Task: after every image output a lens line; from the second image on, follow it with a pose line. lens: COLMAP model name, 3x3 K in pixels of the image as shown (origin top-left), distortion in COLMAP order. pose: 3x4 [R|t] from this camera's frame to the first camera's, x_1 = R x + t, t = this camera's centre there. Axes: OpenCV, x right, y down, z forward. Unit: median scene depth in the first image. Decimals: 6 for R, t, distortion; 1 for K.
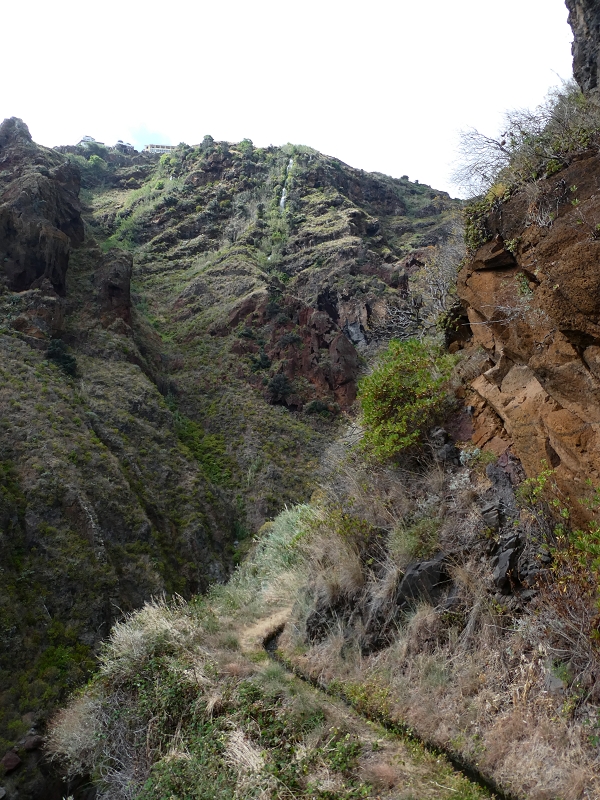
lens RADIAL K [[563.2, 0, 301.4], [0, 563.2, 396.9], [0, 0, 1]] dist [-0.011728, -0.006600]
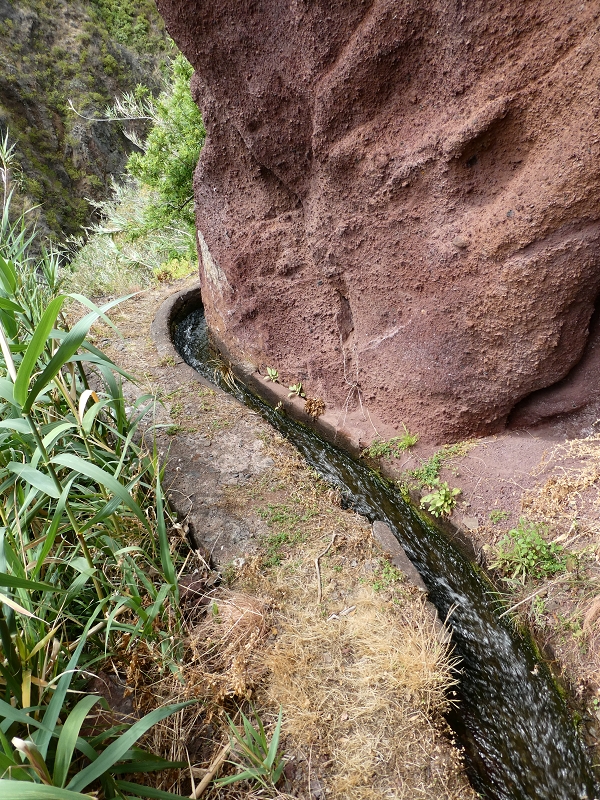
lens RADIAL K [[563.2, 0, 300.4], [0, 563.2, 399.7], [0, 0, 1]] dist [-0.011728, -0.006600]
pose [[0.999396, -0.034294, 0.005629, 0.020019], [0.022819, 0.769729, 0.637963, 0.048445], [-0.026211, -0.637450, 0.770046, 0.188605]]
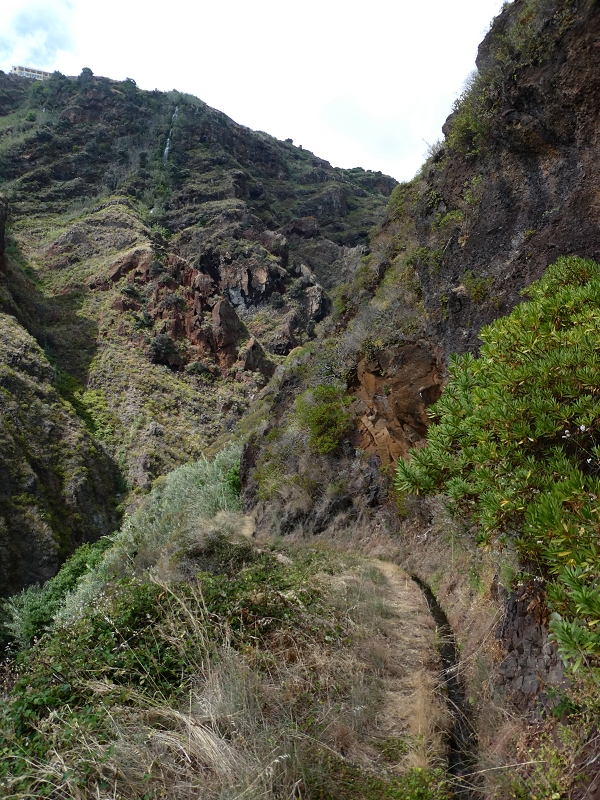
lens RADIAL K [[563.2, 0, 299.4], [0, 563.2, 397.9], [0, 0, 1]] dist [-0.011728, -0.006600]
pose [[0.973050, 0.038592, 0.227343, -0.022000], [-0.056726, 0.995660, 0.073777, -0.012764], [-0.223510, -0.084685, 0.971016, -0.054324]]
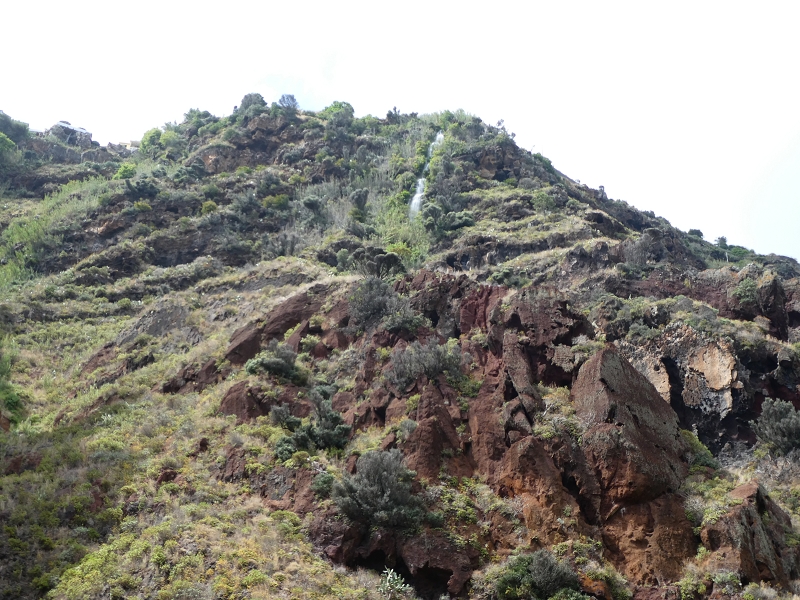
lens RADIAL K [[1140.5, 0, 401.6], [0, 1140.5, 299.9], [0, 0, 1]] dist [-0.008012, 0.000000]
pose [[0.998618, 0.024696, -0.046397, -0.006763], [-0.041942, 0.906438, -0.420252, 0.099744], [0.031678, 0.421617, 0.906220, 0.453478]]
